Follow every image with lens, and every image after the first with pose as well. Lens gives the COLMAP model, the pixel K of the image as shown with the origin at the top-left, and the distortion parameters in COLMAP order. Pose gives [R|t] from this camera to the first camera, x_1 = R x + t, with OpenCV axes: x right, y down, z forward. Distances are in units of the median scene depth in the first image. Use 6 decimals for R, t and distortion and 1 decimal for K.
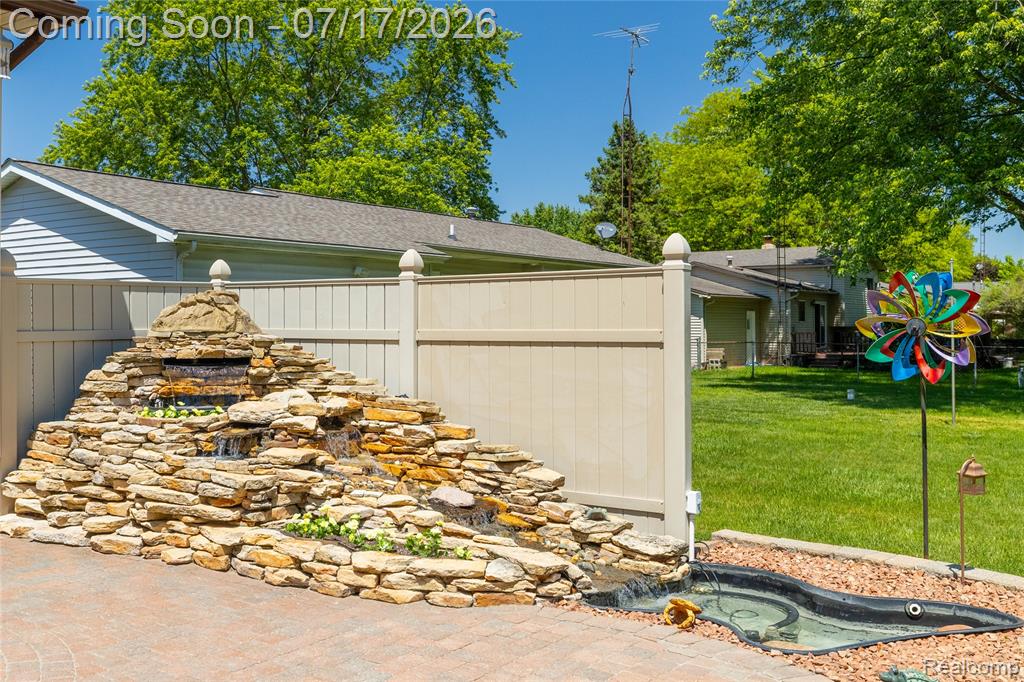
lens RADIAL K [[724.3, 0, 510.2], [0, 724.3, 339.8], [0, 0, 1]] dist [-0.043957, -0.001175]
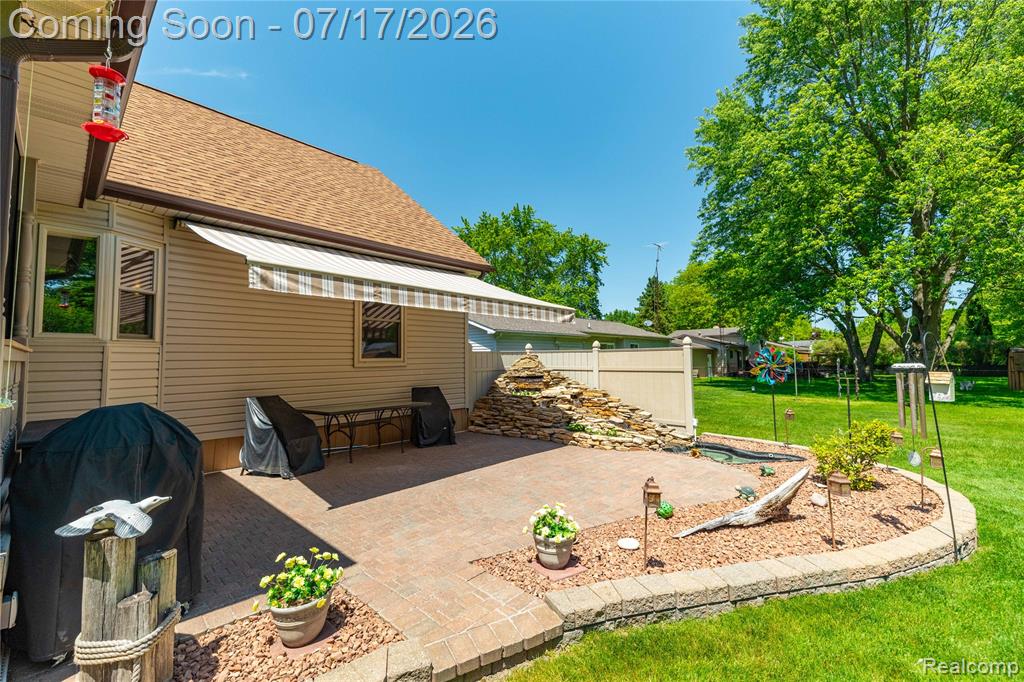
lens RADIAL K [[406.9, 0, 515.0], [0, 406.9, 340.3], [0, 0, 1]] dist [0.001670, 0.000056]
pose [[0.993949, -0.012058, -0.109179, -0.281545], [0.007090, 0.998927, -0.045772, -0.047721], [0.109614, 0.044721, 0.992968, -0.738787]]
